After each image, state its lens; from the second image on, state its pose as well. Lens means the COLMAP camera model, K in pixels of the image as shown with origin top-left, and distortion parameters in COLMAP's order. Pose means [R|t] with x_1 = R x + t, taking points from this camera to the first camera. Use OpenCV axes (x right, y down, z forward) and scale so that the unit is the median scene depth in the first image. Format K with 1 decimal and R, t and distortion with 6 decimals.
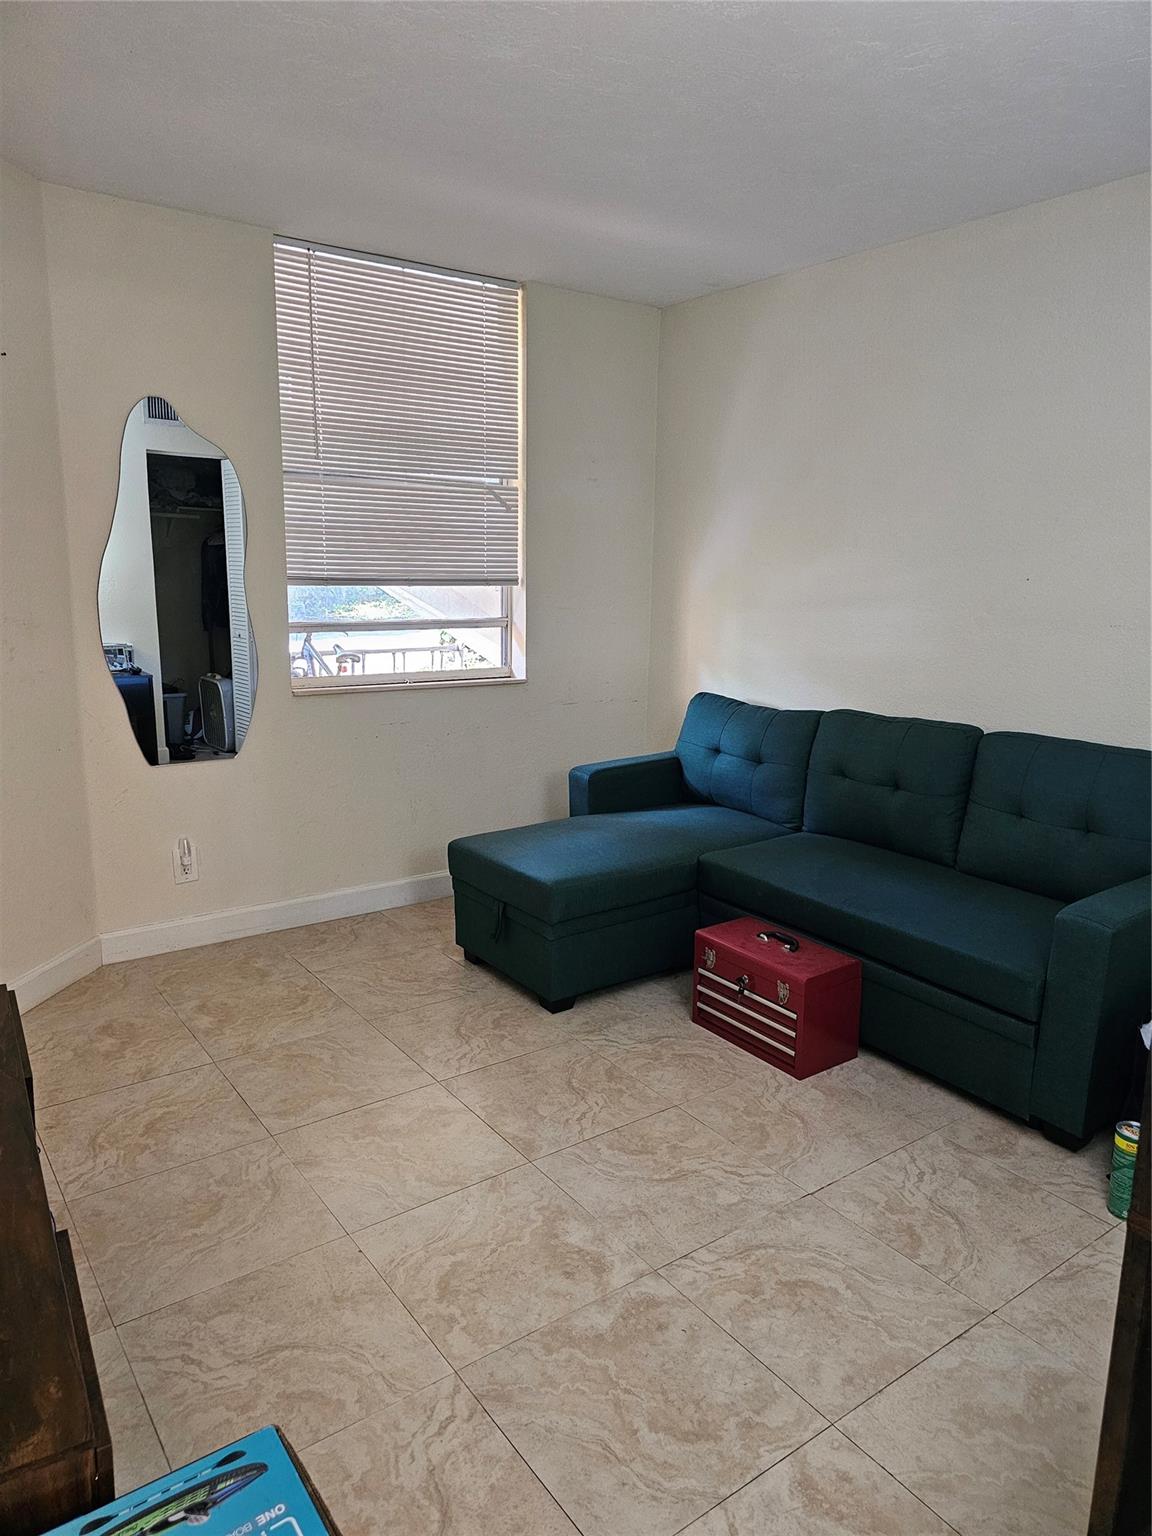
lens RADIAL K [[1048.1, 0, 582.3], [0, 1048.1, 761.0], [0, 0, 1]] dist [0.071539, -0.065483]
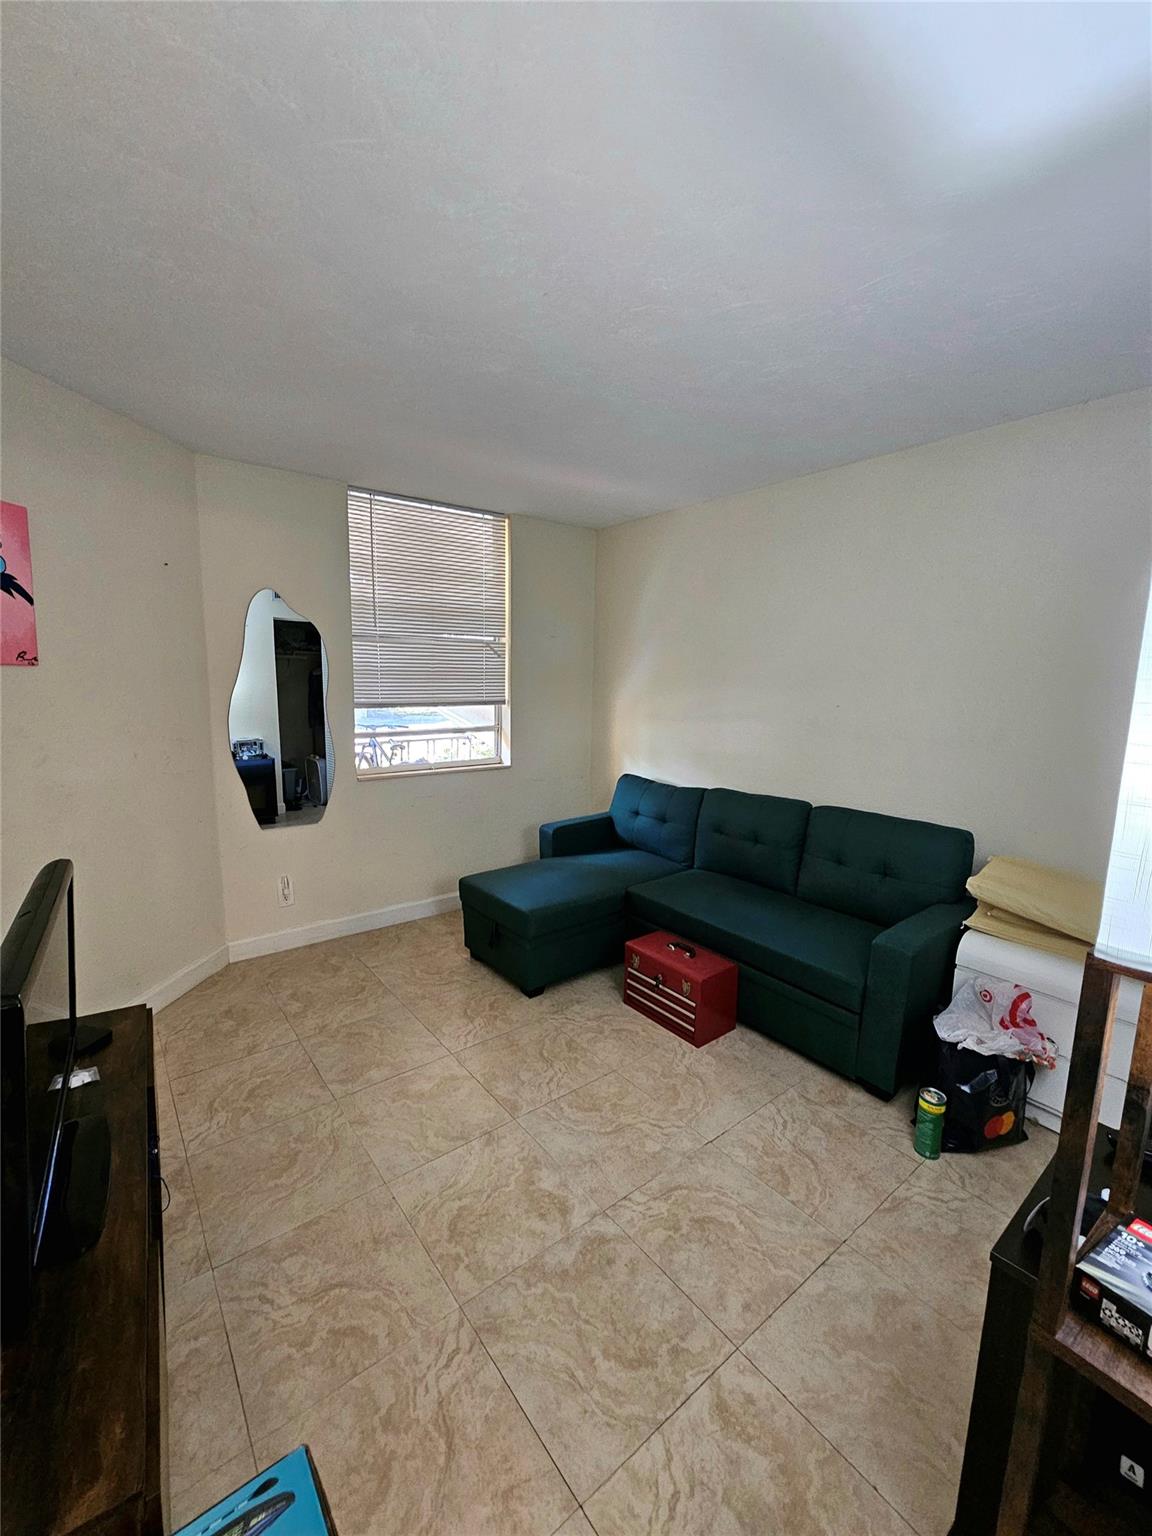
lens RADIAL K [[633.1, 0, 556.3], [0, 633.1, 769.7], [0, 0, 1]] dist [-0.002177, -0.000410]
pose [[0.999859, -0.006163, 0.015611, -0.003087], [0.006736, 0.999297, -0.036875, -0.057986], [-0.015373, 0.036975, 0.999198, 0.115644]]
